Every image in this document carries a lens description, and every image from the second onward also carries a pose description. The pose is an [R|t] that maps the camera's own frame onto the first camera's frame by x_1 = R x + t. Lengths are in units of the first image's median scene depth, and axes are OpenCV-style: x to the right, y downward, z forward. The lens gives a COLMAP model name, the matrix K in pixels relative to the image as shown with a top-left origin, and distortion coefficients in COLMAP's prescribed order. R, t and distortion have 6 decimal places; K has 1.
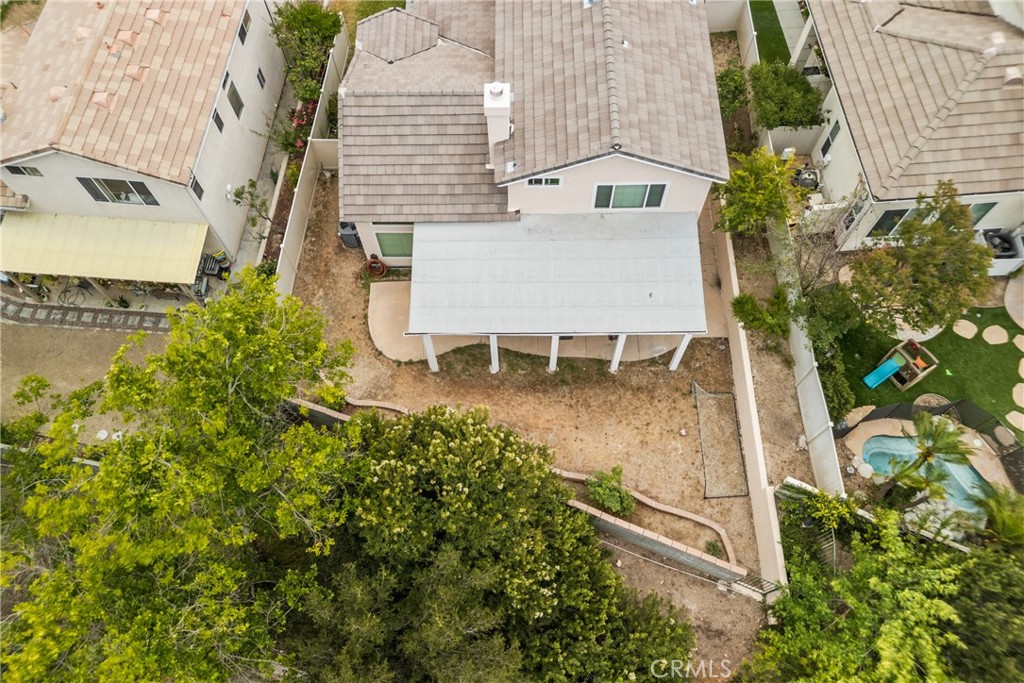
lens RADIAL K [[725.1, 0, 505.8], [0, 725.1, 346.9], [0, 0, 1]] dist [0.087168, -0.076071]
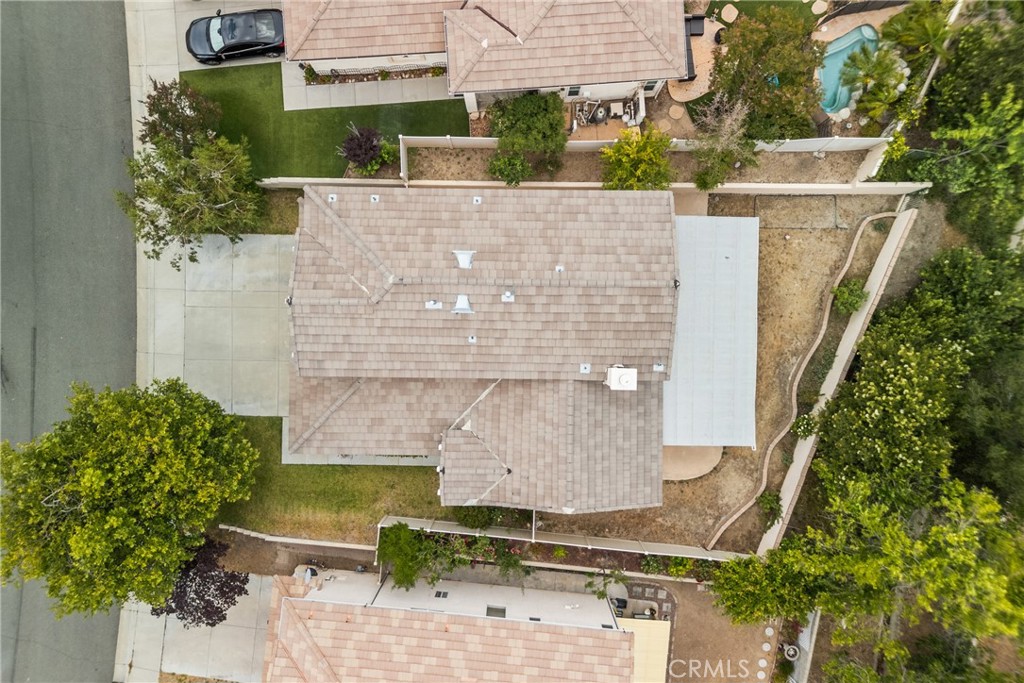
lens RADIAL K [[725.1, 0, 505.8], [0, 725.1, 346.9], [0, 0, 1]] dist [0.087168, -0.076071]
pose [[0.011833, -0.999922, 0.003889, 0.032534], [0.908676, 0.012376, 0.417319, -0.937832], [-0.417335, -0.001404, 0.908752, -0.004324]]
